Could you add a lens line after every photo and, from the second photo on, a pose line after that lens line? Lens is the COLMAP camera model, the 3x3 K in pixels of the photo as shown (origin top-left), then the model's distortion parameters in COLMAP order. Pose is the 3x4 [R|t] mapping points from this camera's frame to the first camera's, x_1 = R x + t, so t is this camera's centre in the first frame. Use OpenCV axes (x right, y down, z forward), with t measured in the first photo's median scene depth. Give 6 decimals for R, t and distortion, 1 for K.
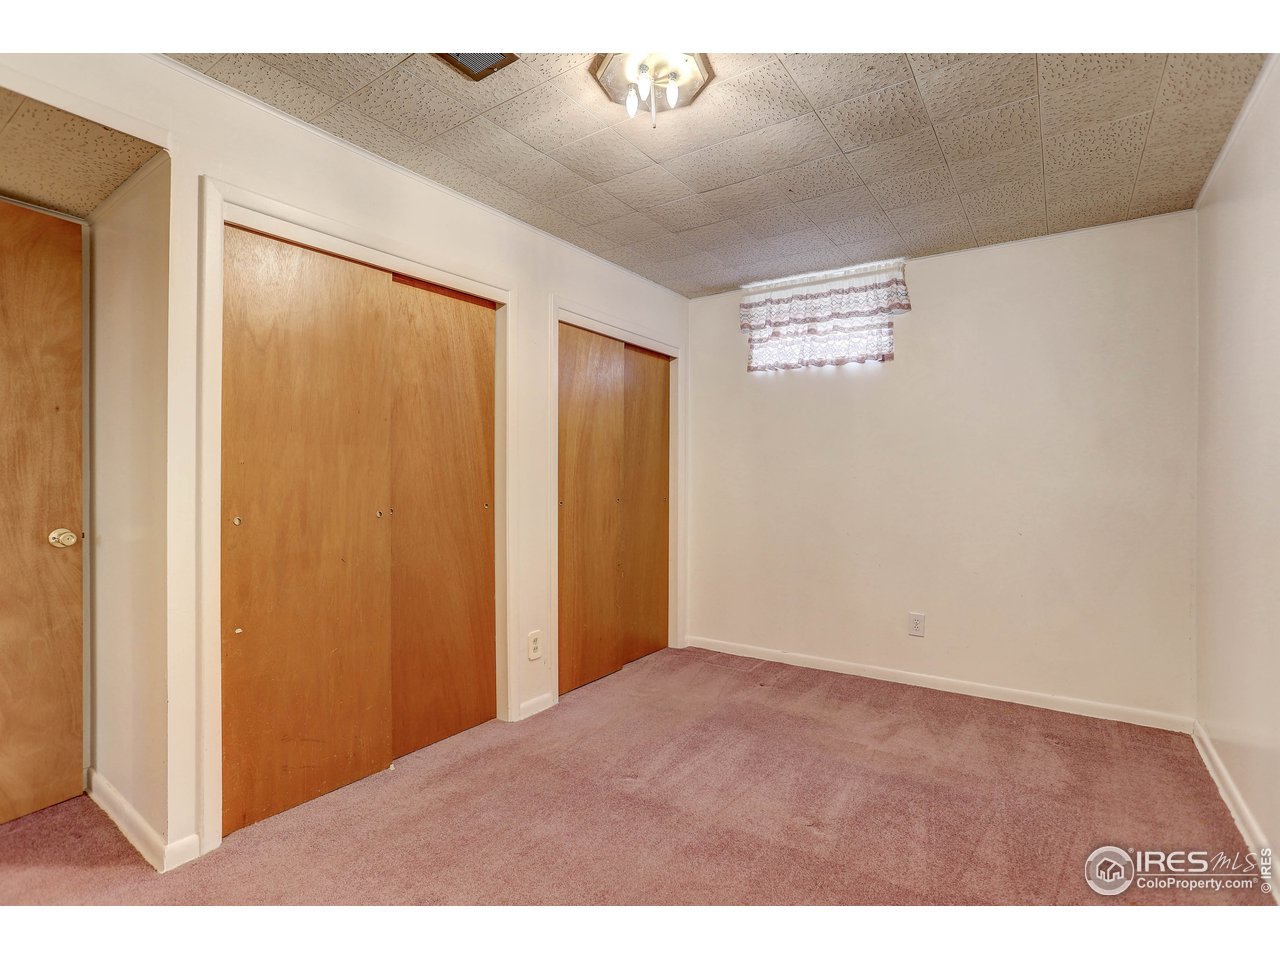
lens RADIAL K [[629.2, 0, 645.7], [0, 629.2, 480.5], [0, 0, 1]] dist [-0.039303, 0.014139]
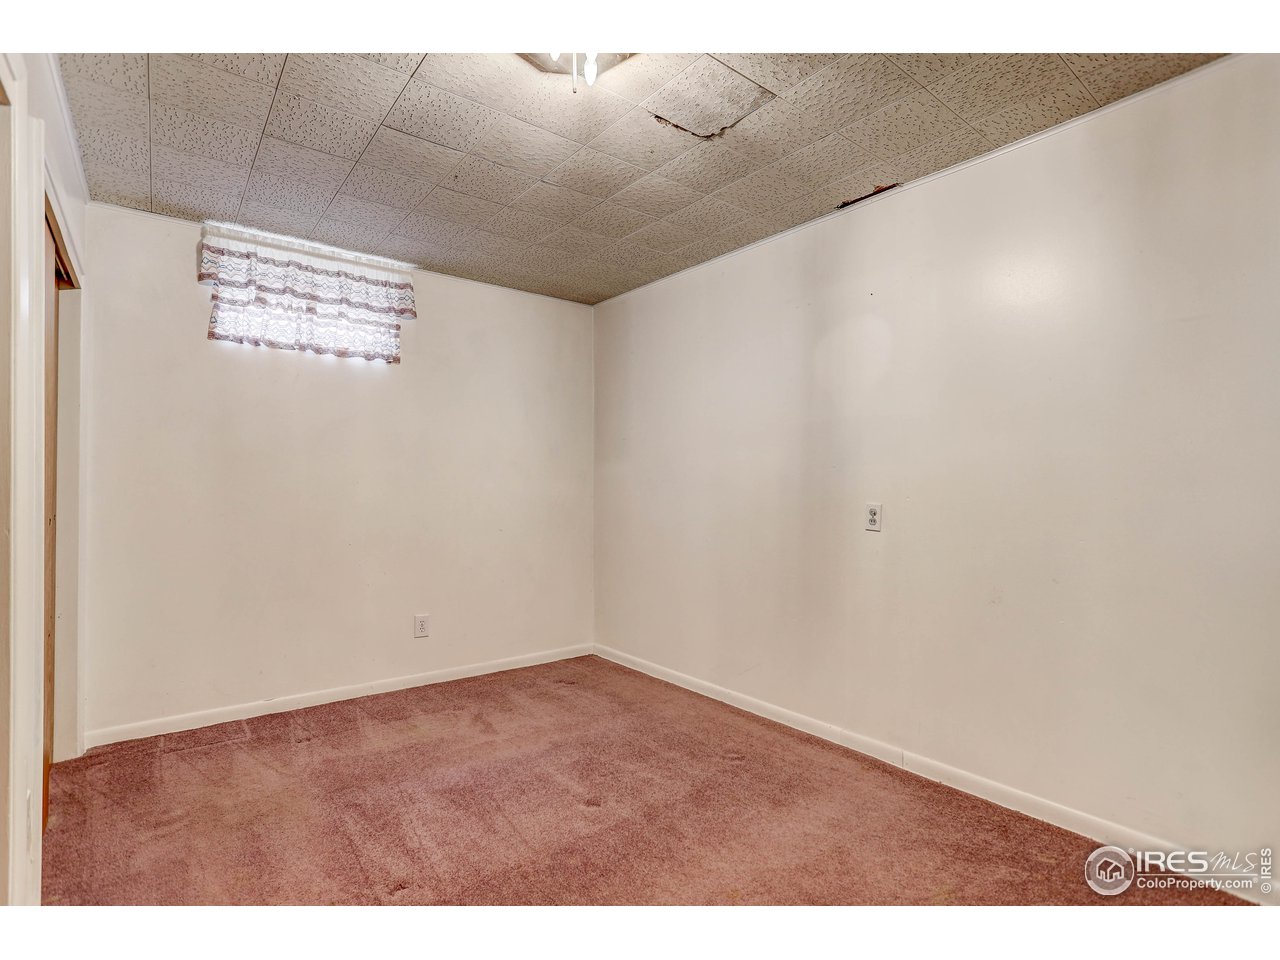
lens RADIAL K [[629.2, 0, 650.7], [0, 629.2, 479.7], [0, 0, 1]] dist [-0.039303, 0.014139]
pose [[0.286199, 0.001802, 0.958169, -0.423597], [-0.005156, 0.999987, -0.000340, -0.011161], [-0.958156, -0.004843, 0.286204, 0.326971]]
